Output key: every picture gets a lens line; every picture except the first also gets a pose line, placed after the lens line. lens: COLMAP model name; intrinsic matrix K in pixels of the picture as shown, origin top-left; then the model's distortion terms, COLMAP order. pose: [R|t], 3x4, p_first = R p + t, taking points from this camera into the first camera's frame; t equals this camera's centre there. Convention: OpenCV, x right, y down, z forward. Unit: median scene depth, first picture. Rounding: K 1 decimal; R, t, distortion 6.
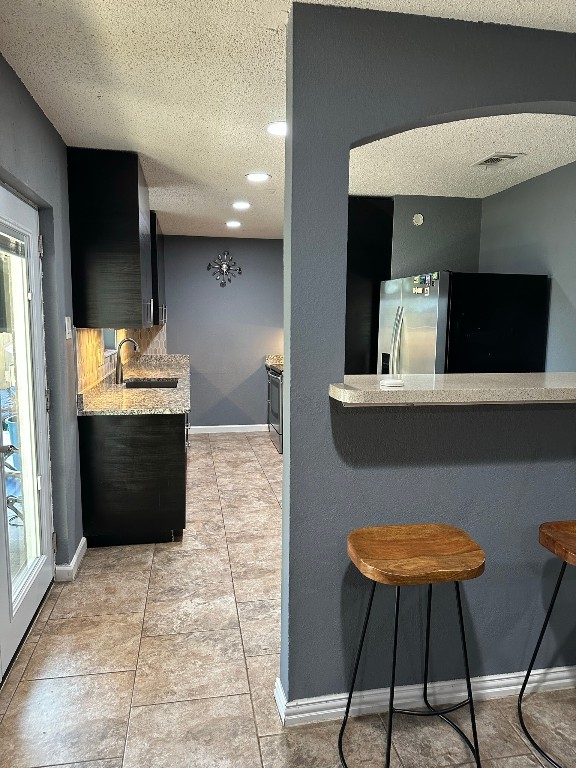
lens RADIAL K [[555.1, 0, 287.0], [0, 555.1, 389.3], [0, 0, 1]] dist [0.007289, -0.016009]
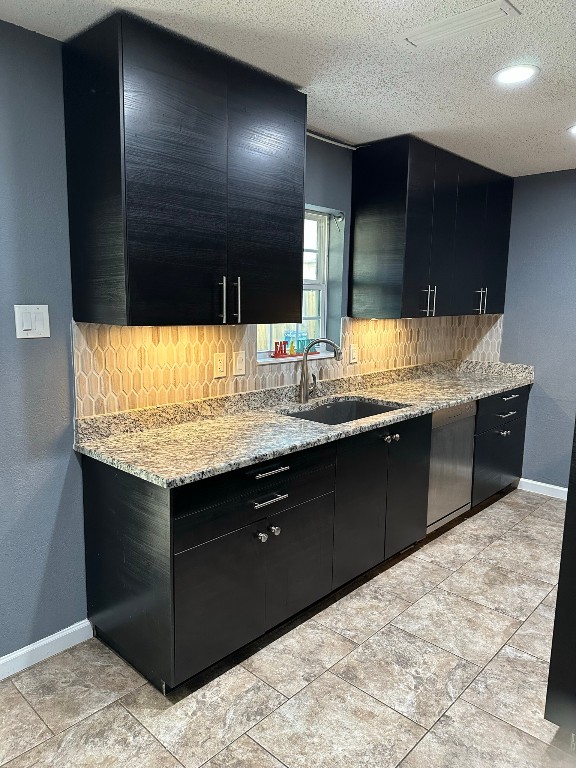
lens RADIAL K [[555.1, 0, 267.2], [0, 555.1, 383.0], [0, 0, 1]] dist [0.007289, -0.016009]
pose [[0.586719, 0.126239, -0.799890, 0.210061], [-0.115787, 0.990703, 0.071424, -0.076266], [0.801470, 0.050711, 0.595881, 0.551849]]
